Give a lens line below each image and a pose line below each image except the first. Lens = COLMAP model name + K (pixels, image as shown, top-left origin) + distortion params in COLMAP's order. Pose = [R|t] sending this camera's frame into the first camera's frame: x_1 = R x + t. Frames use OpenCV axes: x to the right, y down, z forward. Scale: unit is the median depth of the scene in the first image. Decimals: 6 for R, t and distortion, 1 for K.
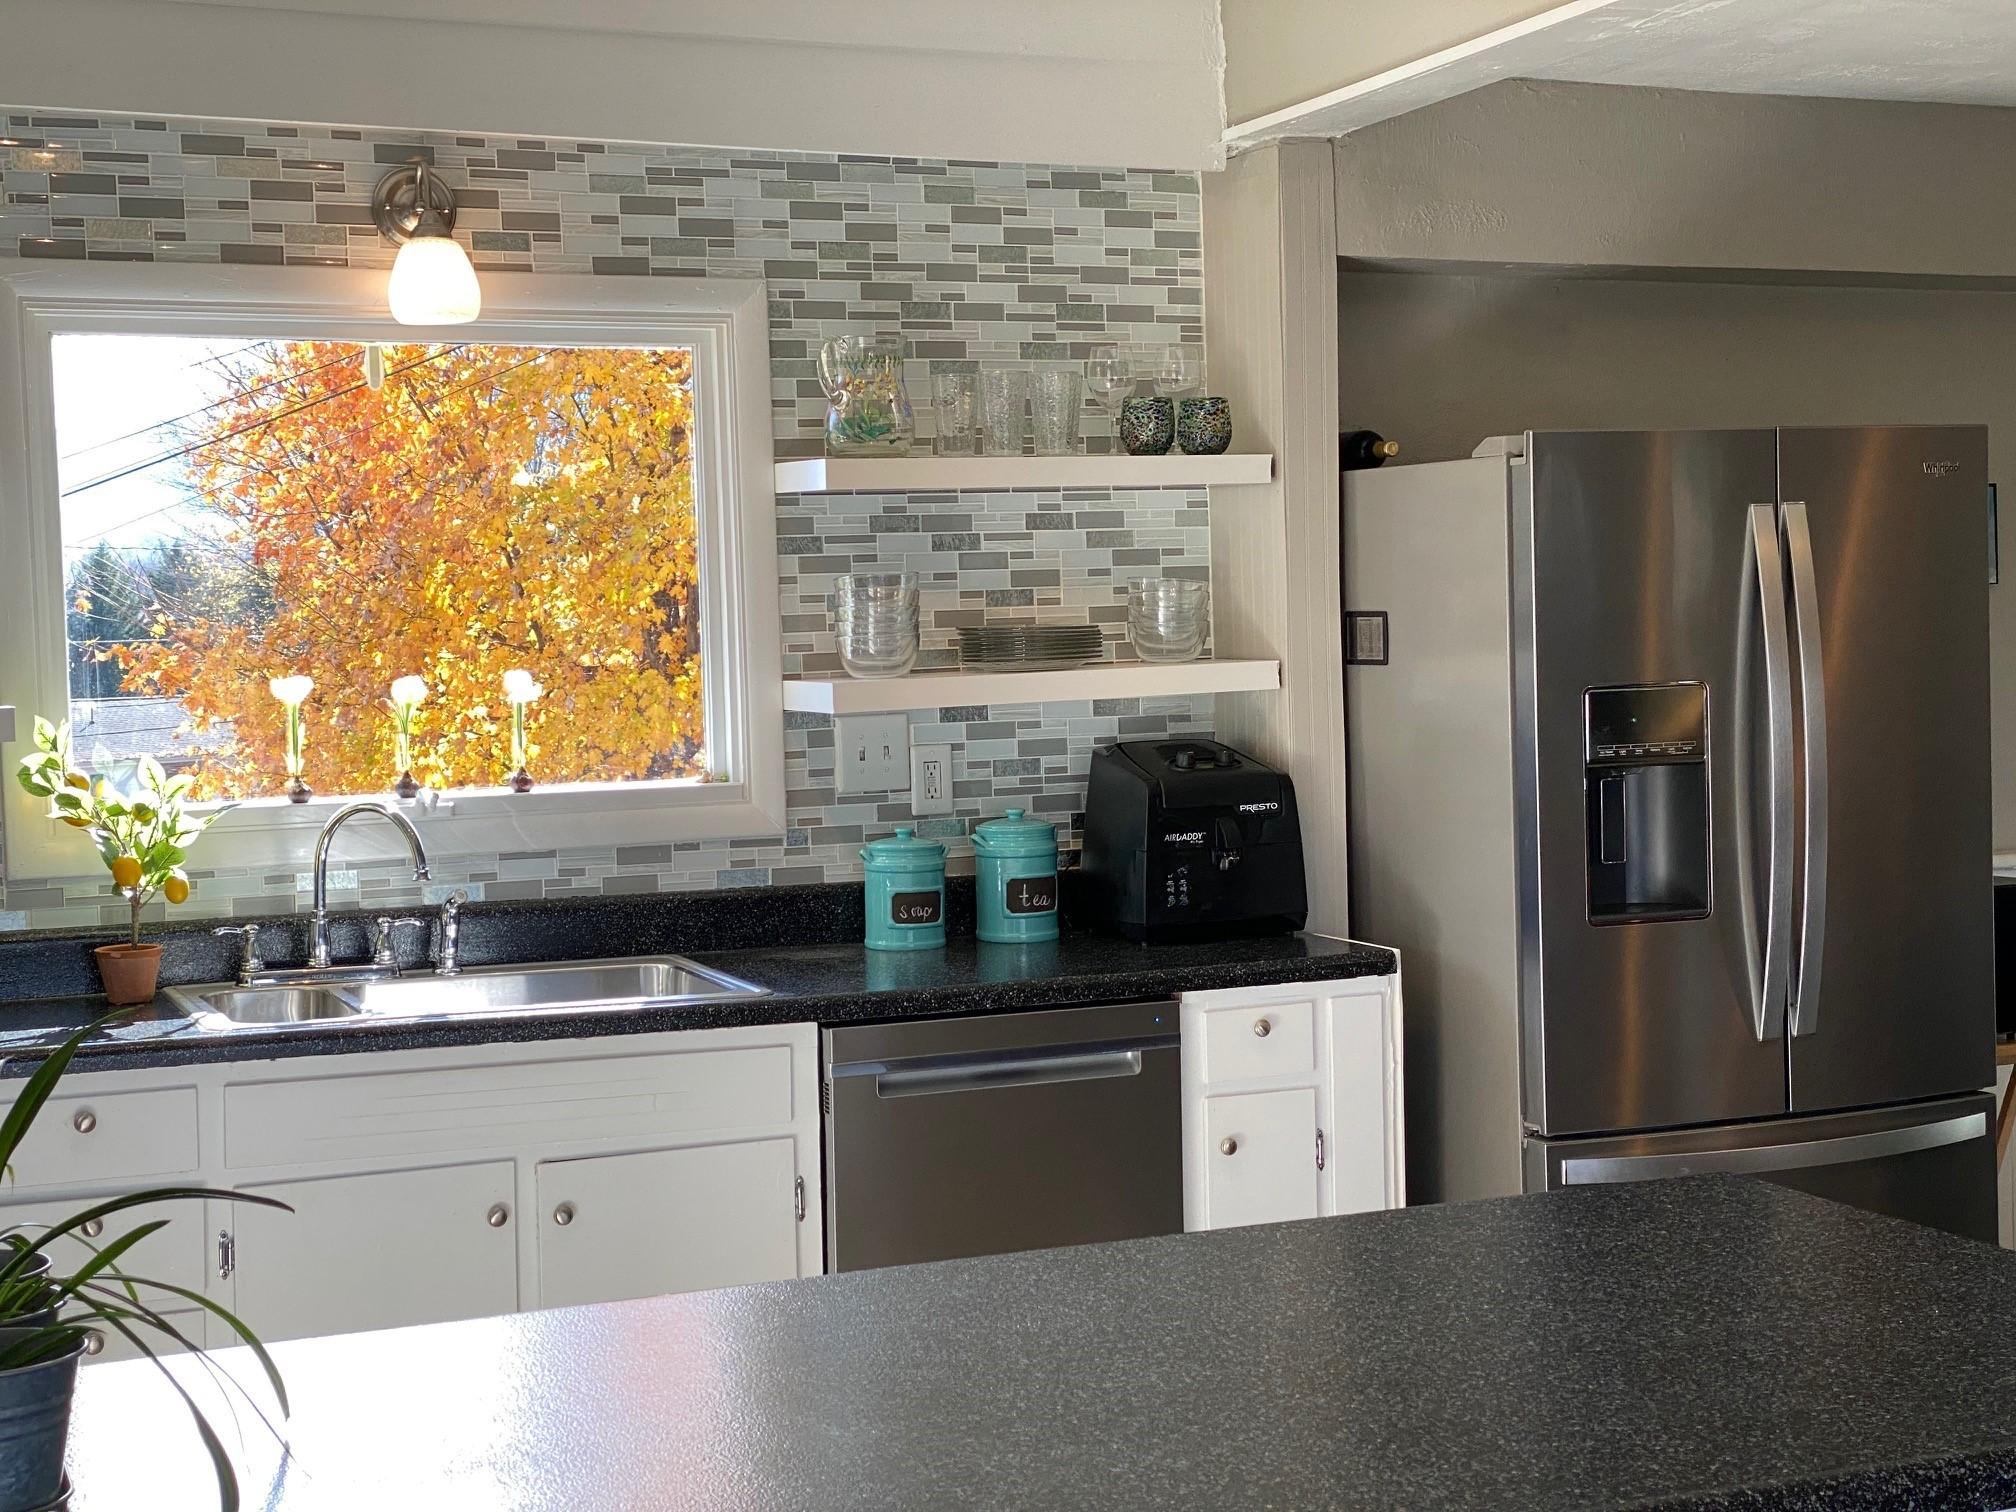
lens RADIAL K [[3068.0, 0, 1009.3], [0, 3068.0, 753.4], [0, 0, 1]] dist [0.146463, 0.000000]
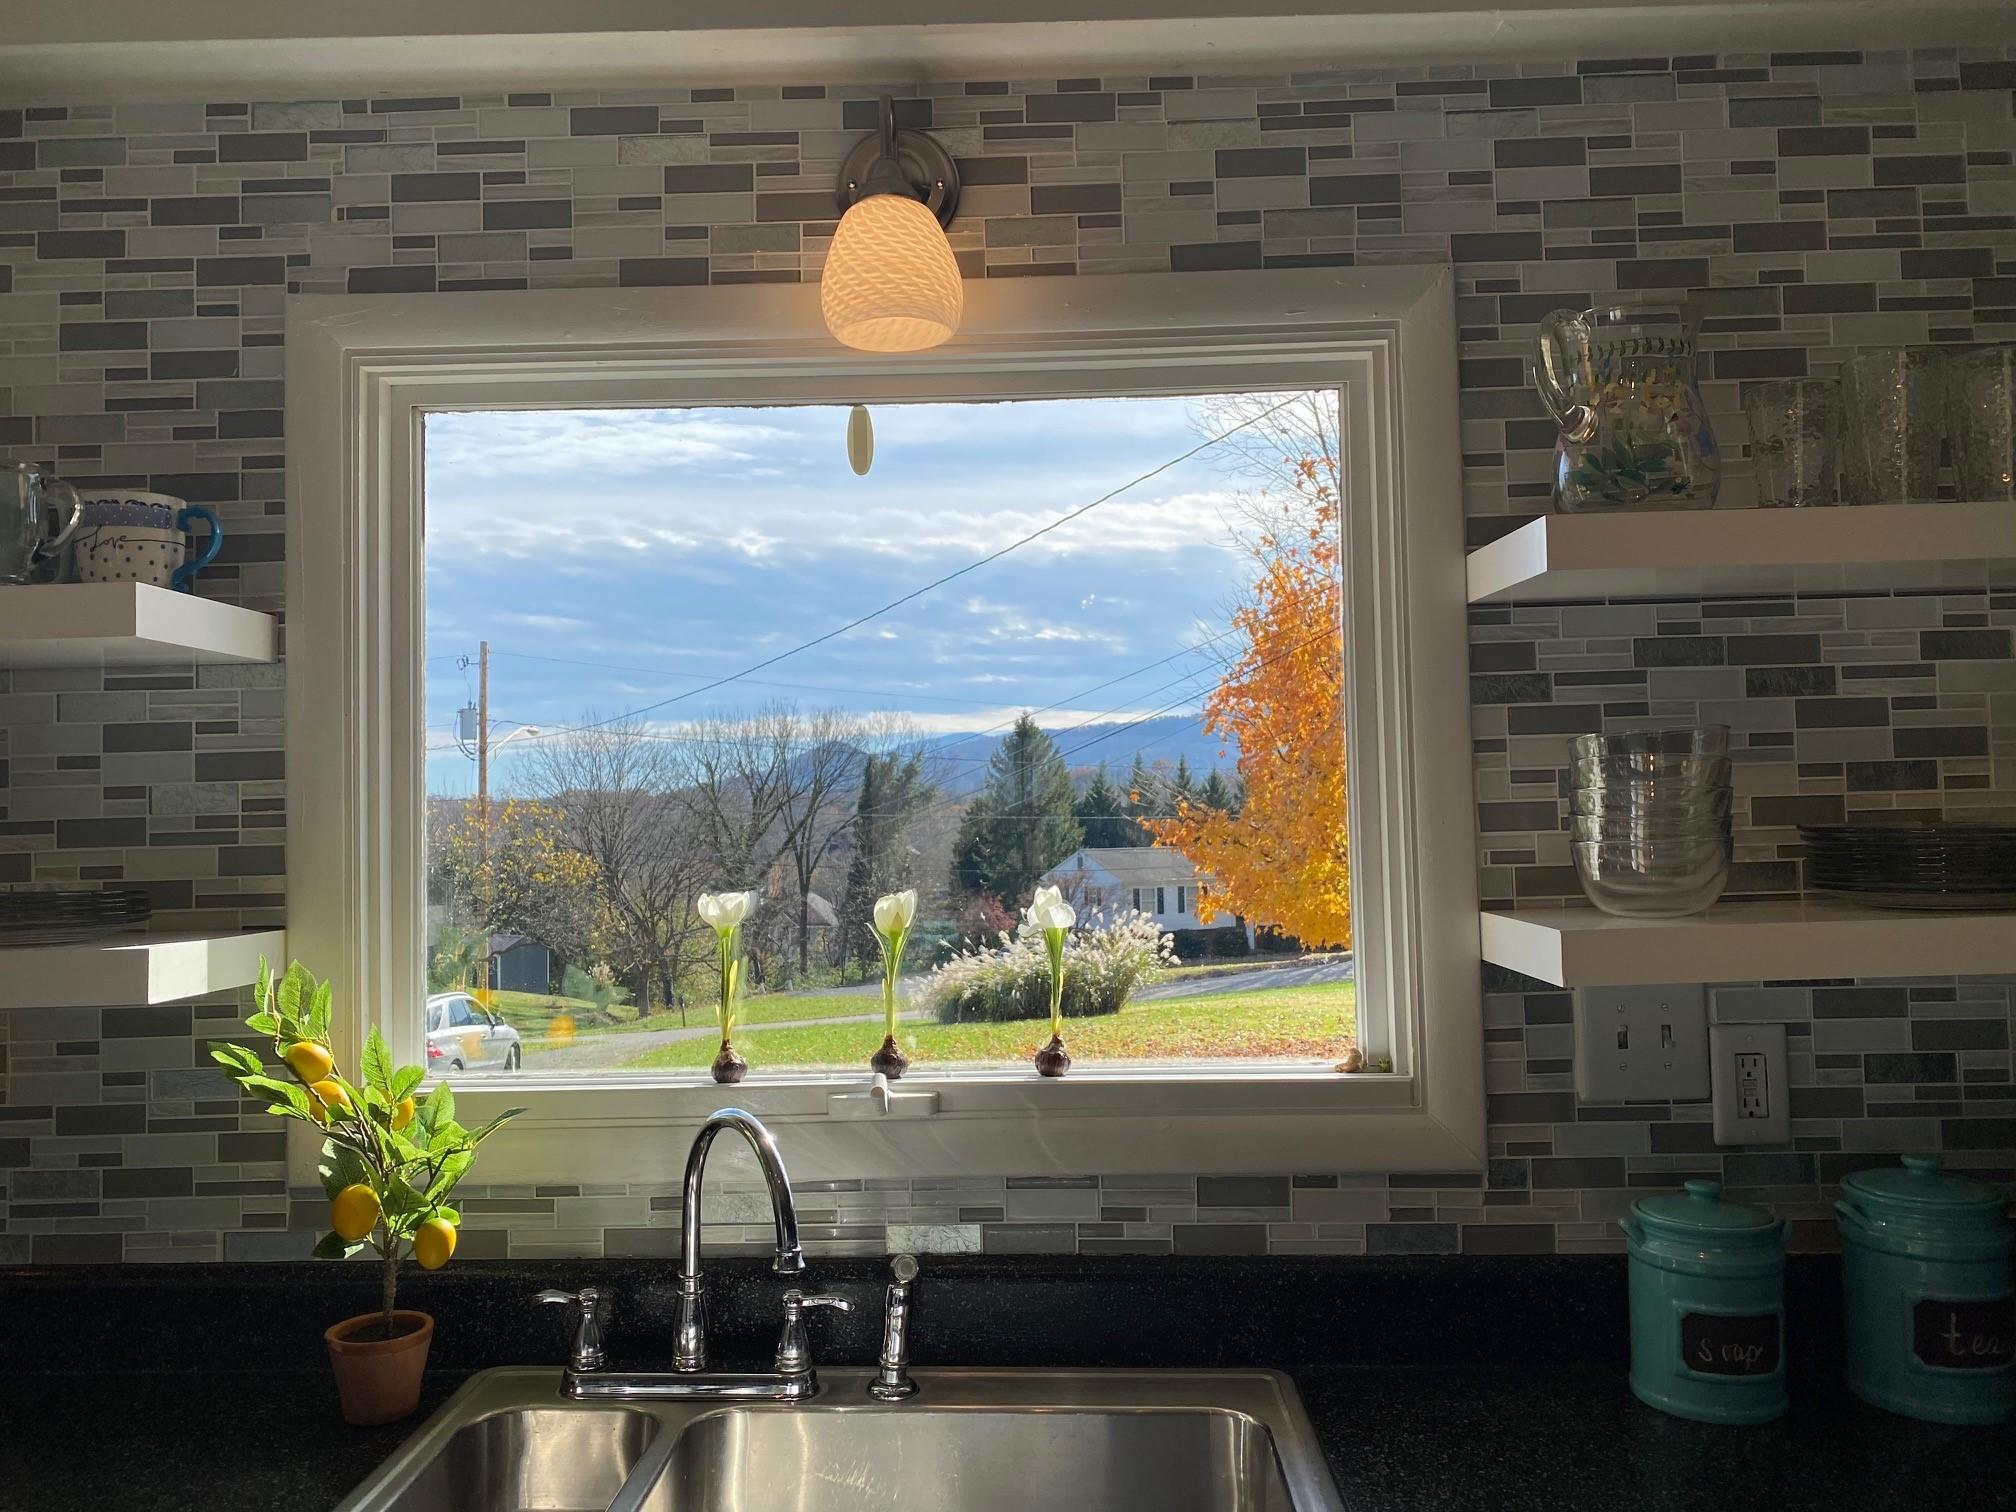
lens RADIAL K [[1595.6, 0, 1007.9], [0, 1595.6, 742.7], [0, 0, 1]] dist [0.008294, 0.000971]
pose [[0.913061, -0.008843, -0.407728, -0.030275], [-0.024235, 0.996822, -0.075891, -0.030654], [0.407103, 0.079174, 0.909944, 0.674197]]
